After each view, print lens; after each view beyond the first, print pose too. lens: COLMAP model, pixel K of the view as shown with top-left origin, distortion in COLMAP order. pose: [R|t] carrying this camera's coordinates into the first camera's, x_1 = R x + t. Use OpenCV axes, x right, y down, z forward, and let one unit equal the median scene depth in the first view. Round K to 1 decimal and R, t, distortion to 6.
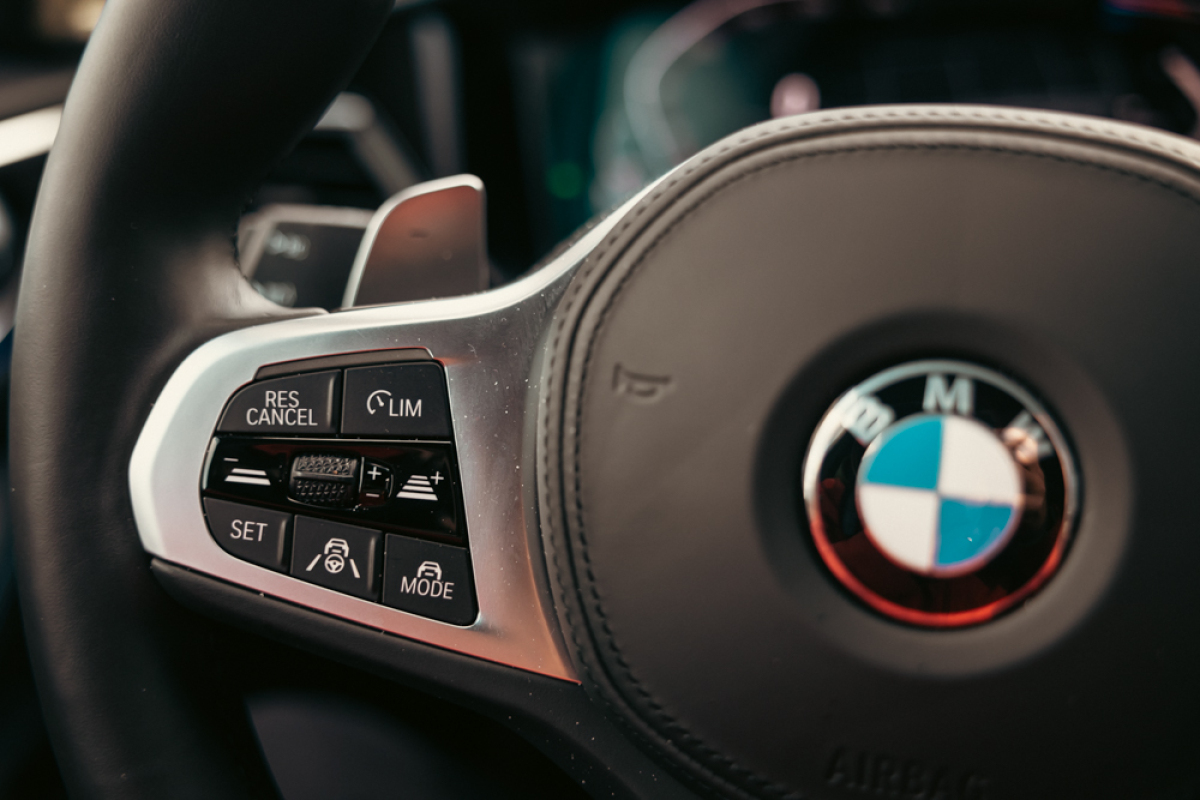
lens RADIAL K [[1403.8, 0, 600.0], [0, 1403.8, 400.0], [0, 0, 1]] dist [-0.000775, 0.041791]
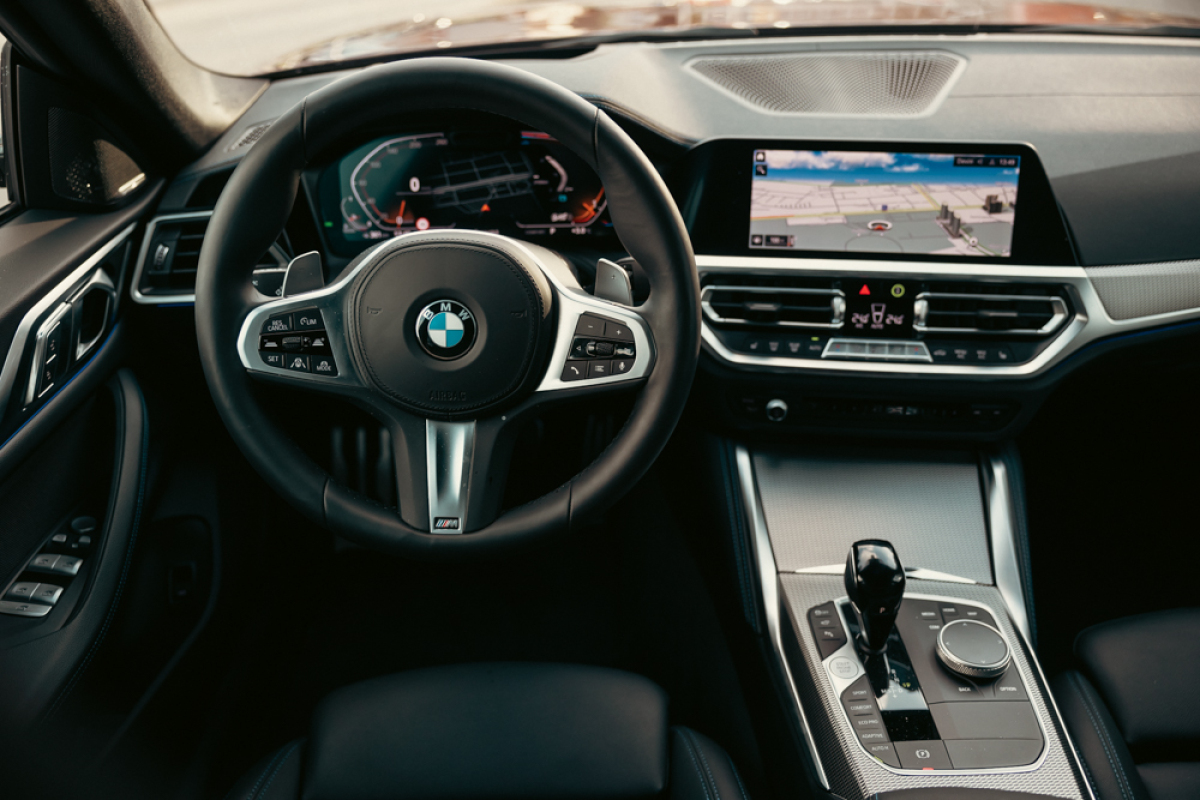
lens RADIAL K [[1106.0, 0, 600.0], [0, 1106.0, 400.0], [0, 0, 1]] dist [0.039919, 0.001218]
pose [[0.964664, -0.126422, 0.231173, -0.106972], [0.096377, 0.985875, 0.136972, -0.122280], [-0.245225, -0.109852, 0.963222, -2.108005]]
